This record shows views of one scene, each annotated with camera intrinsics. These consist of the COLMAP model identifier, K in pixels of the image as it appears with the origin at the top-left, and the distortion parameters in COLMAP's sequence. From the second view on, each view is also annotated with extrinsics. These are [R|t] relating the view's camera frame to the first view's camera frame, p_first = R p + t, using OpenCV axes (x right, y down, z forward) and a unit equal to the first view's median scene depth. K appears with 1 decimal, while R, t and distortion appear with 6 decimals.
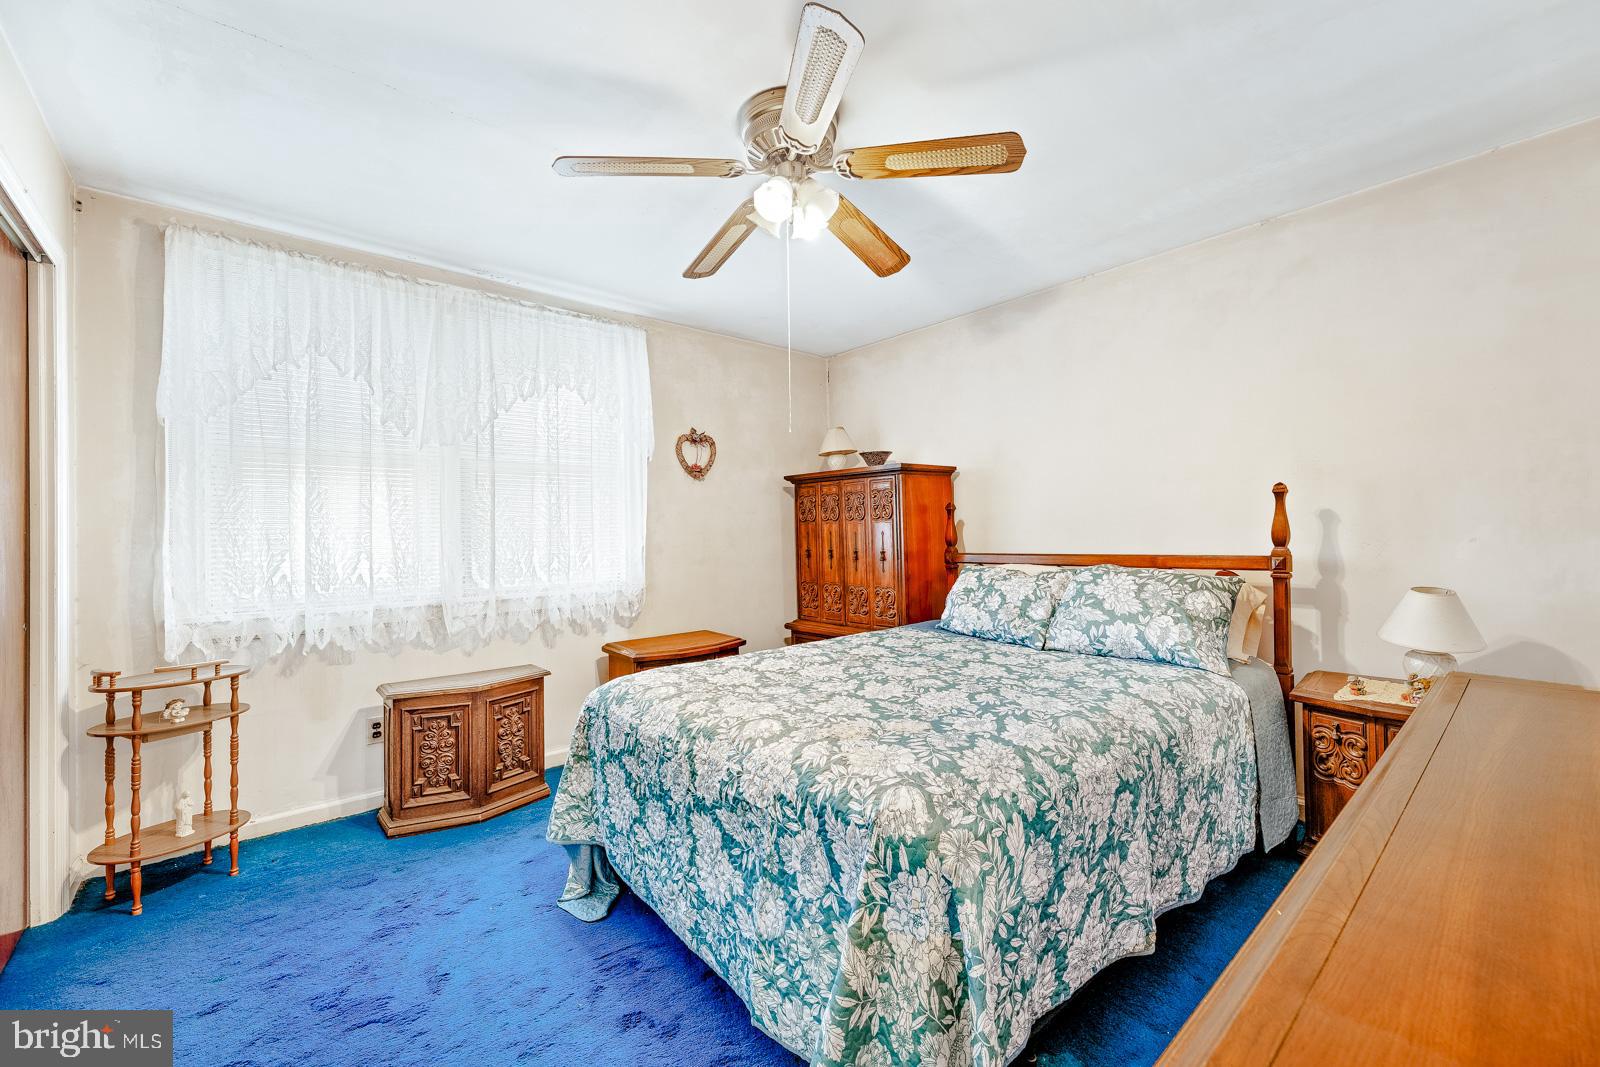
lens RADIAL K [[653.8, 0, 813.8], [0, 653.8, 523.1], [0, 0, 1]] dist [-0.004147, 0.000463]
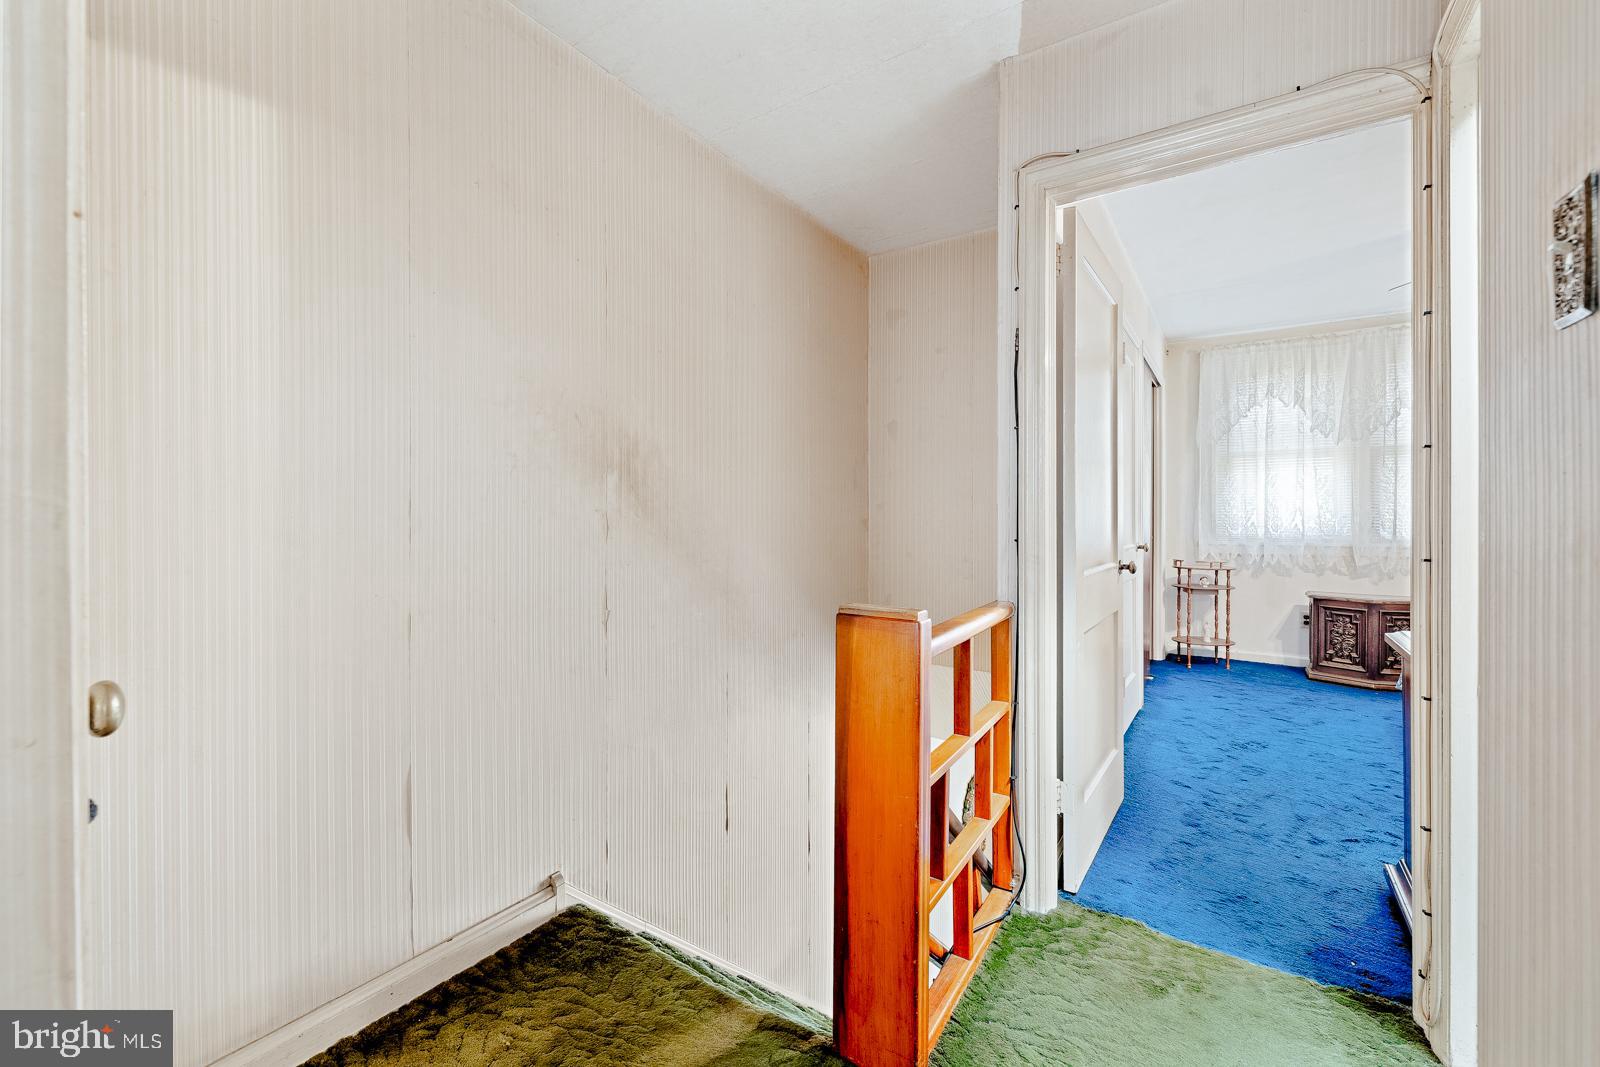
lens RADIAL K [[653.8, 0, 802.2], [0, 653.8, 520.8], [0, 0, 1]] dist [-0.004147, 0.000463]
pose [[0.259009, 0.025022, -0.965551, 0.591602], [0.011568, 0.999512, 0.029005, 0.008714], [0.965806, -0.018682, 0.258594, -0.656391]]
